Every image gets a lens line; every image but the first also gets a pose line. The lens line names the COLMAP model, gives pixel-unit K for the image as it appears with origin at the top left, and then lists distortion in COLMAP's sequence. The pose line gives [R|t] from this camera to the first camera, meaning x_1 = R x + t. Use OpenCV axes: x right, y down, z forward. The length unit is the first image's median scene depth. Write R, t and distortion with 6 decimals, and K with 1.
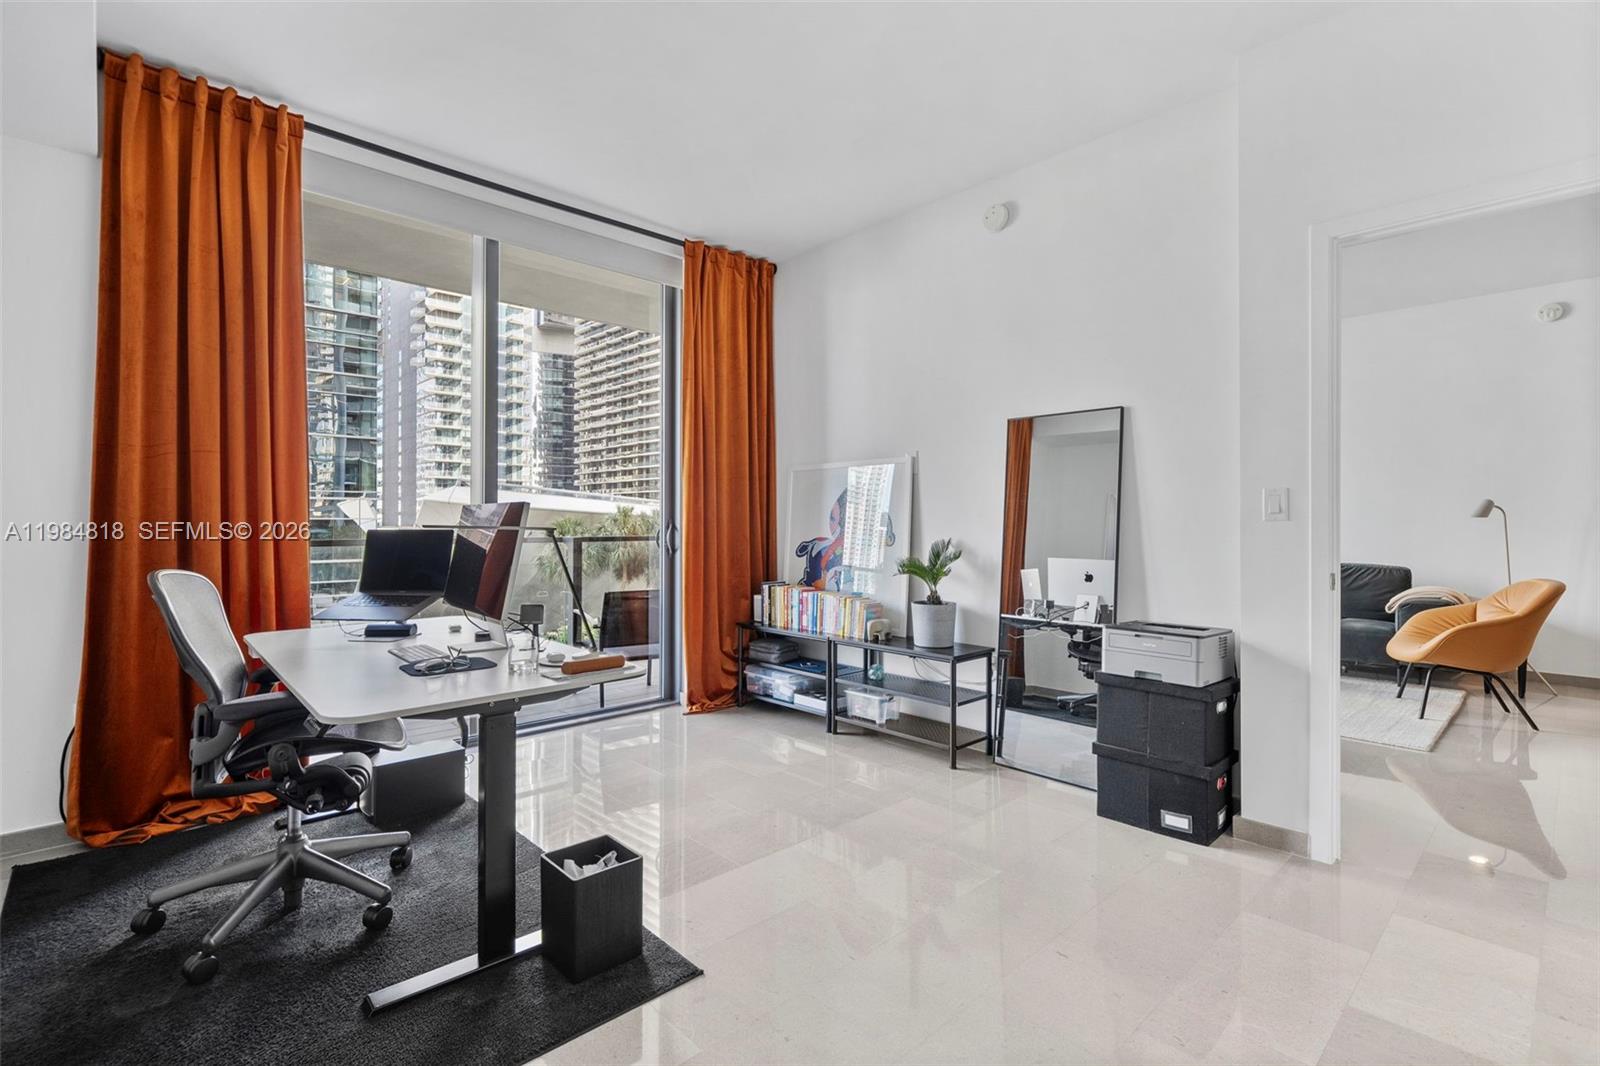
lens RADIAL K [[755.8, 0, 800.1], [0, 755.8, 504.6], [0, 0, 1]] dist [0.001296, -0.000076]
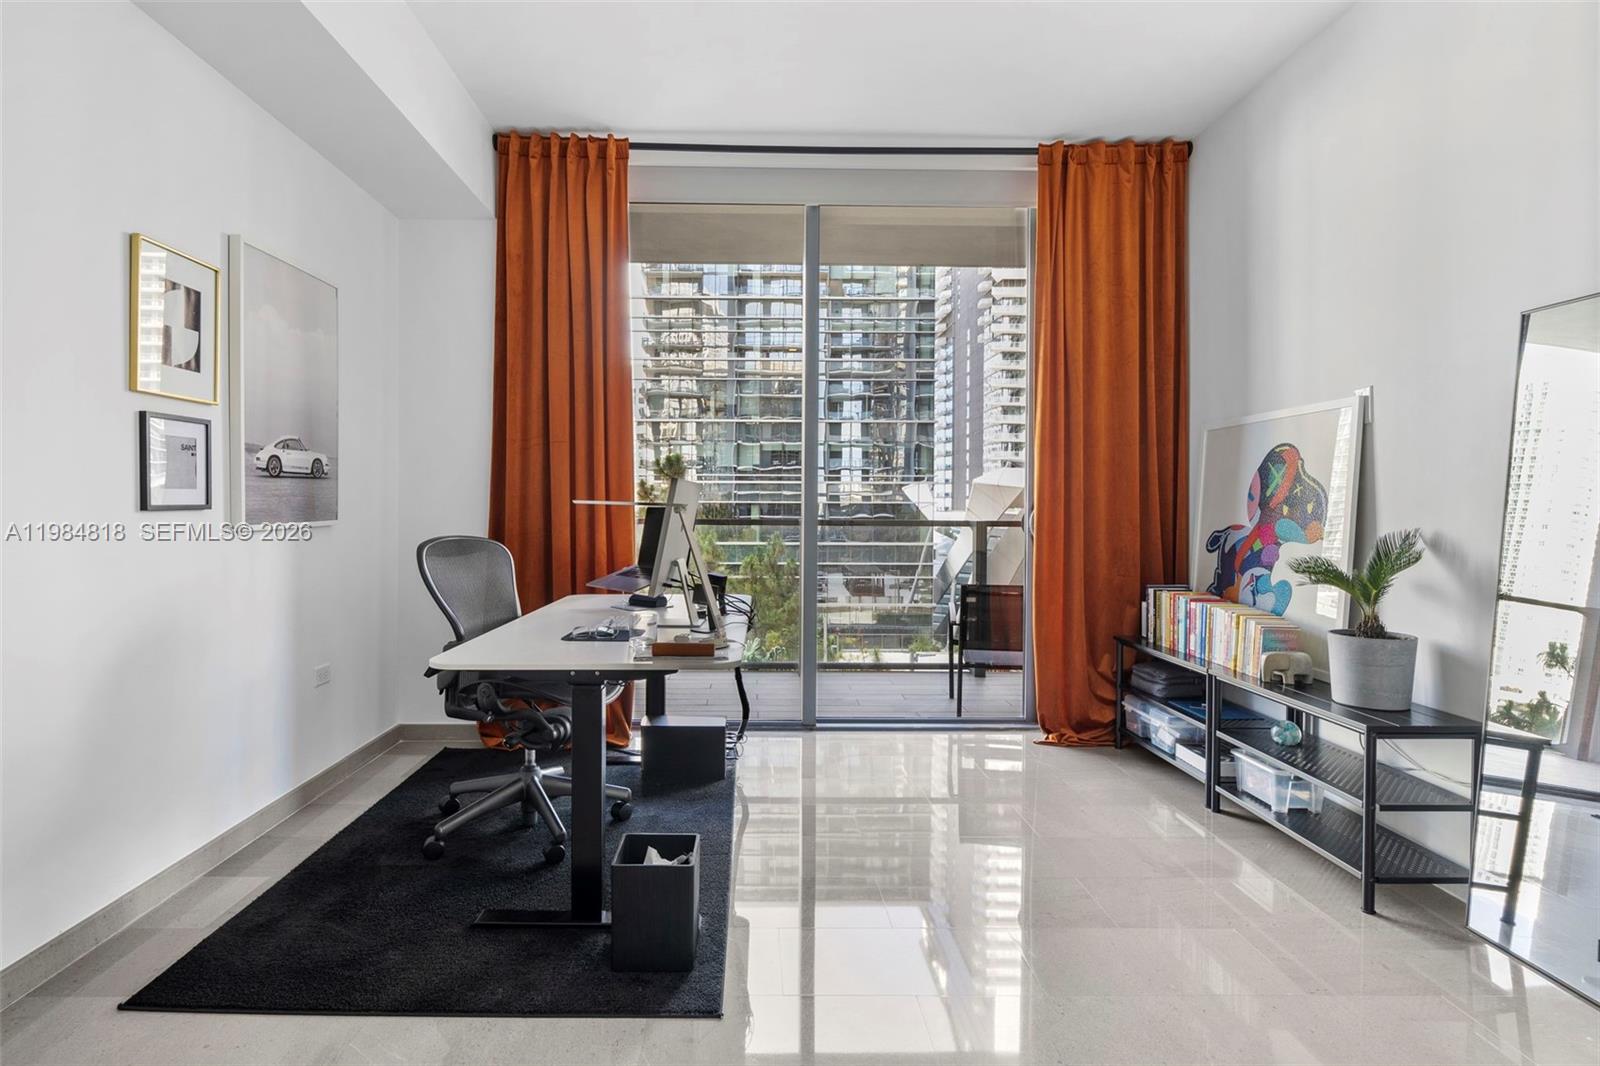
lens RADIAL K [[856.8, 0, 755.3], [0, 856.8, 499.3], [0, 0, 1]] dist [0.000394, -0.000254]
pose [[0.728230, -0.001806, -0.685330, 0.244964], [0.011325, 0.999892, 0.009400, 0.008148], [0.685239, -0.014607, 0.728172, 0.138281]]
